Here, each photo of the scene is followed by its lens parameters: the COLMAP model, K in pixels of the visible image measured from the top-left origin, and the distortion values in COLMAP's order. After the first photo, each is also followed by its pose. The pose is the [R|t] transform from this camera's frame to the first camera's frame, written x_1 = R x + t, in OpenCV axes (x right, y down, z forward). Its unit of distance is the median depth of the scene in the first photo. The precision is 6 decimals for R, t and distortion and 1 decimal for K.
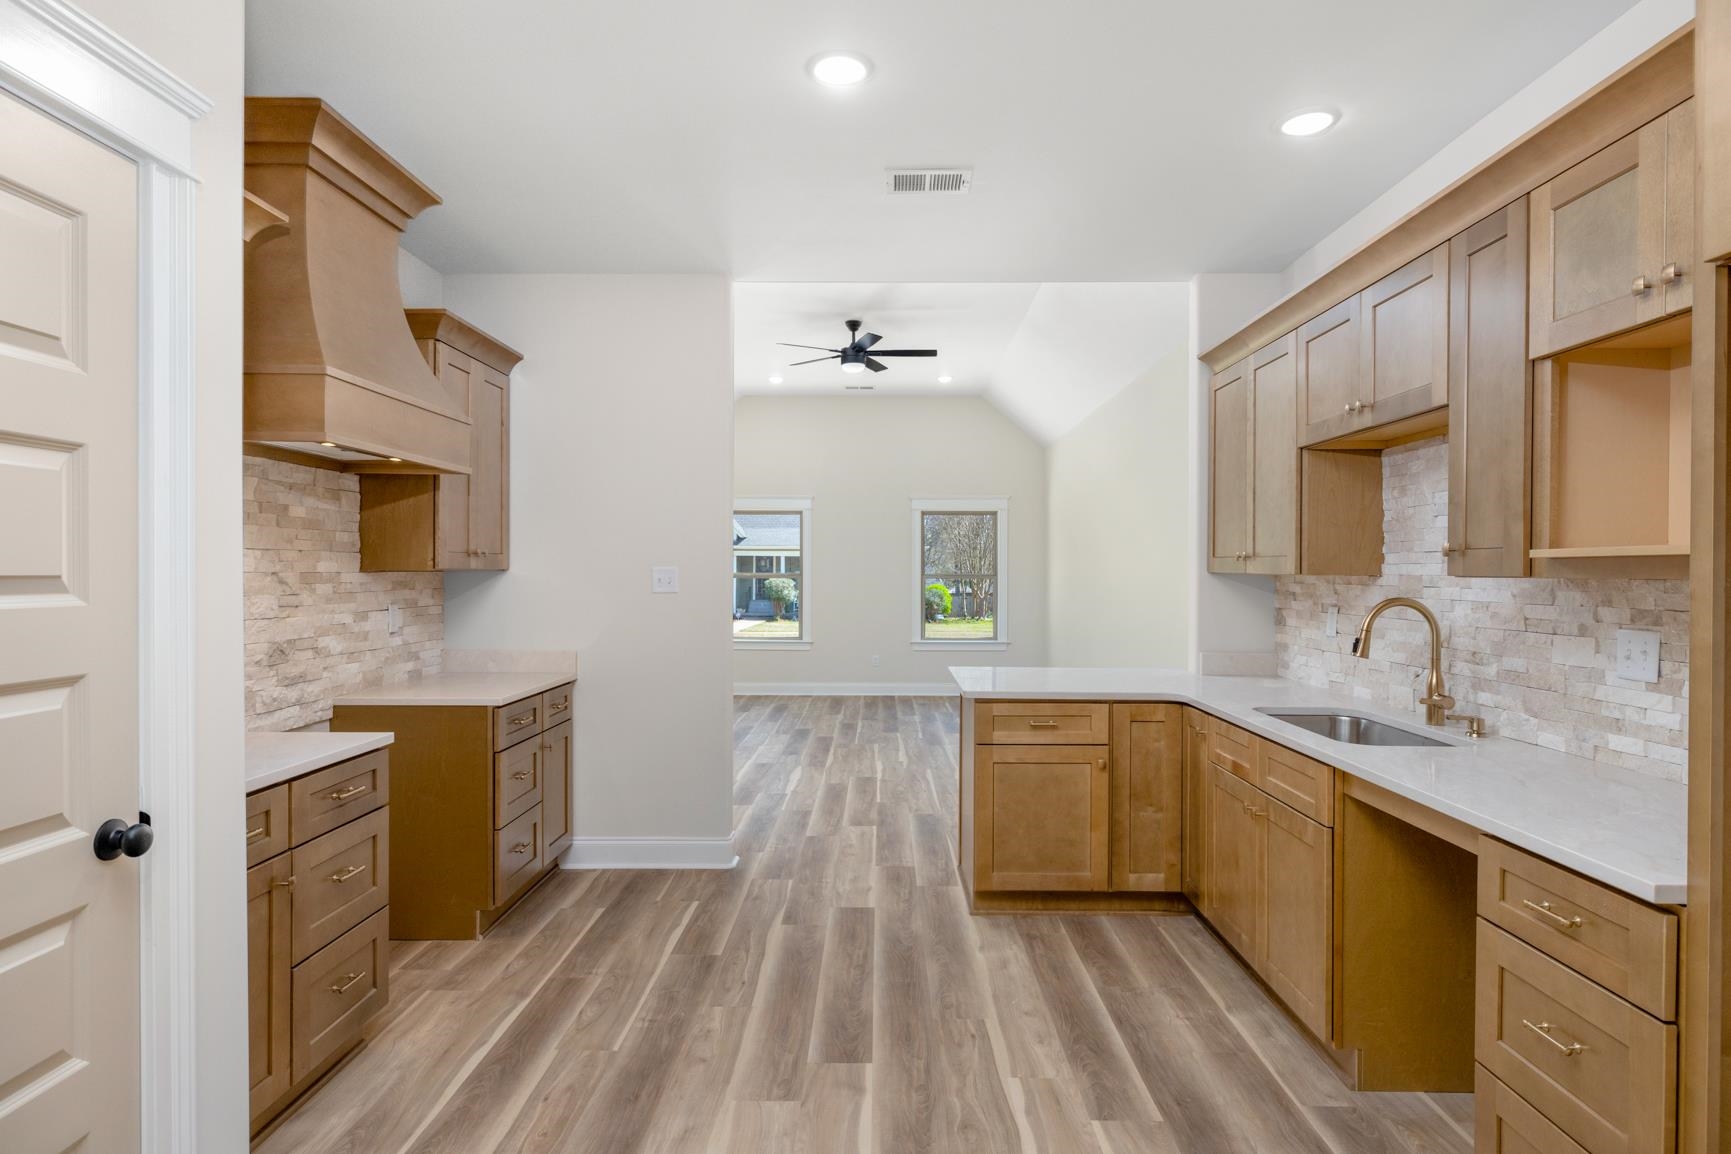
lens RADIAL K [[883.4, 0, 865.5], [0, 883.4, 577.0], [0, 0, 1]] dist [0.002589, 0.000009]
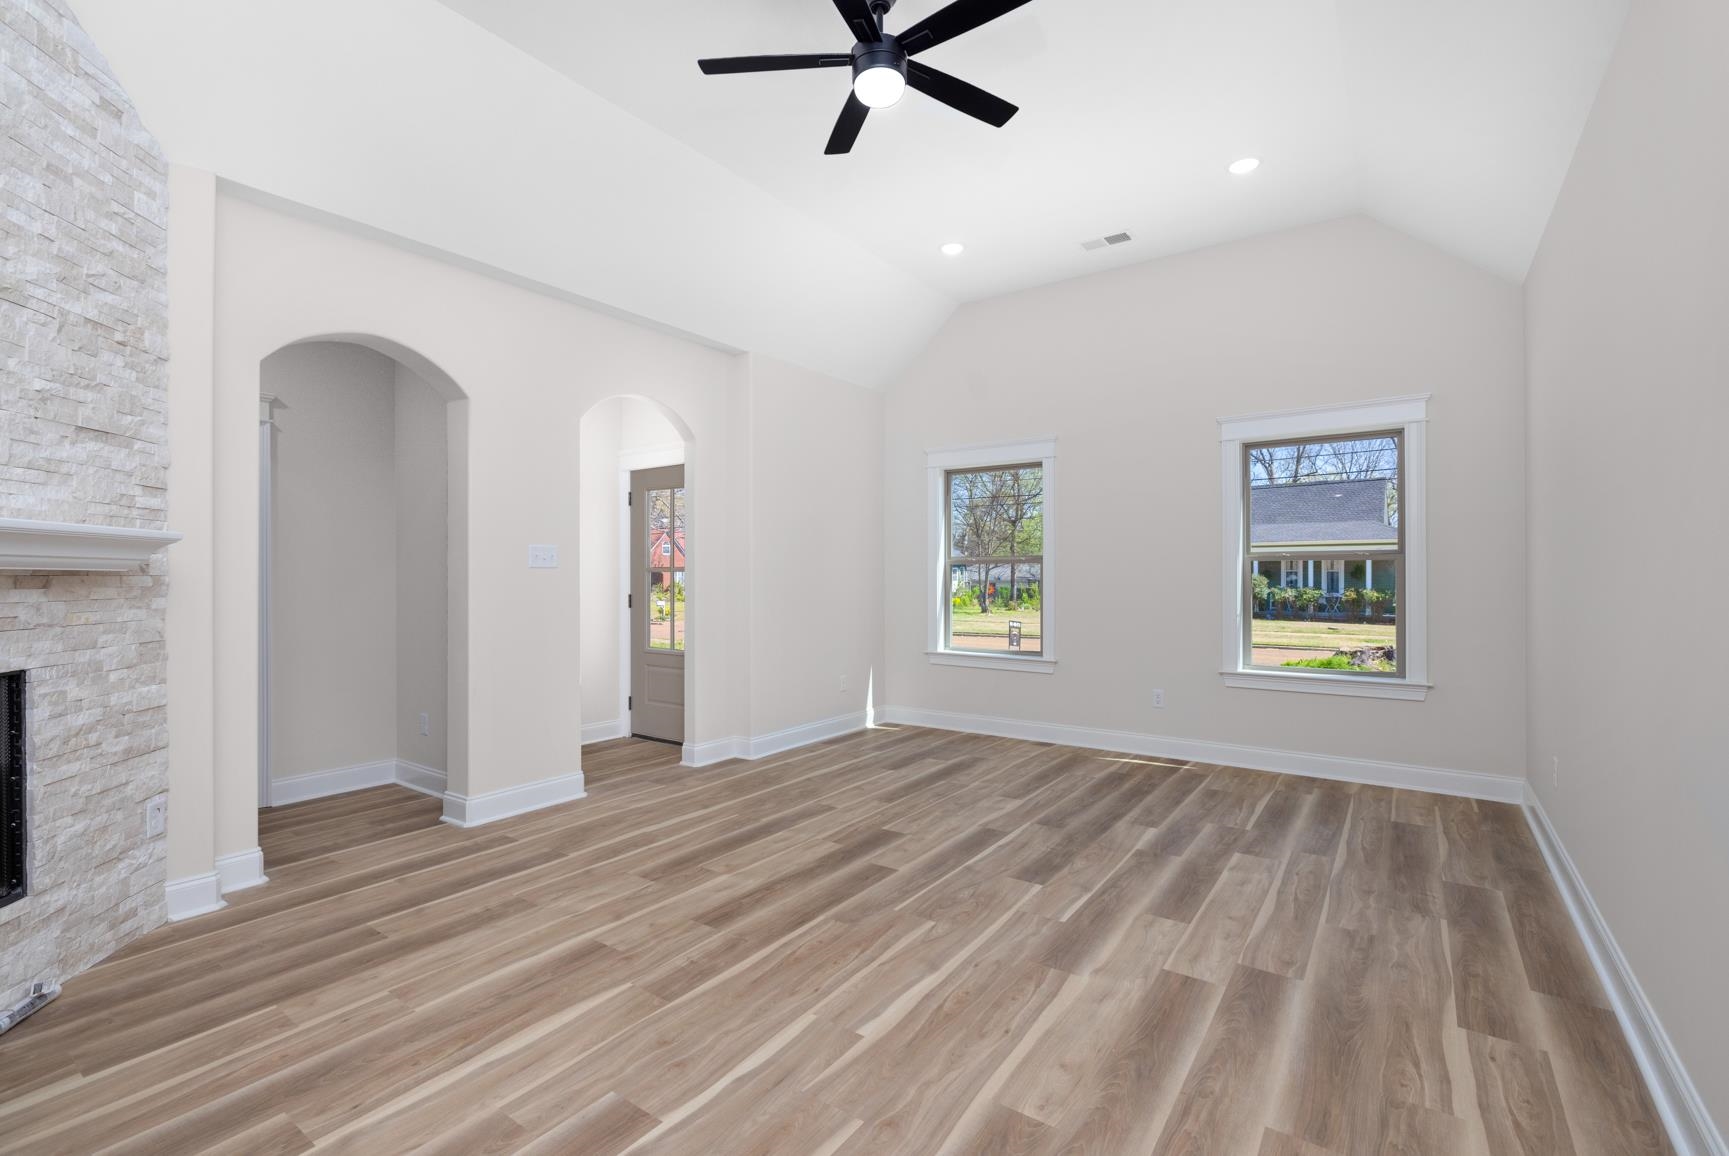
lens RADIAL K [[762.9, 0, 873.4], [0, 762.9, 576.3], [0, 0, 1]] dist [-0.004317, 0.000552]
pose [[0.832104, -0.004143, -0.554605, 0.471192], [0.003853, 0.999991, -0.001689, 0.038986], [0.554607, -0.000731, 0.832112, 1.566425]]
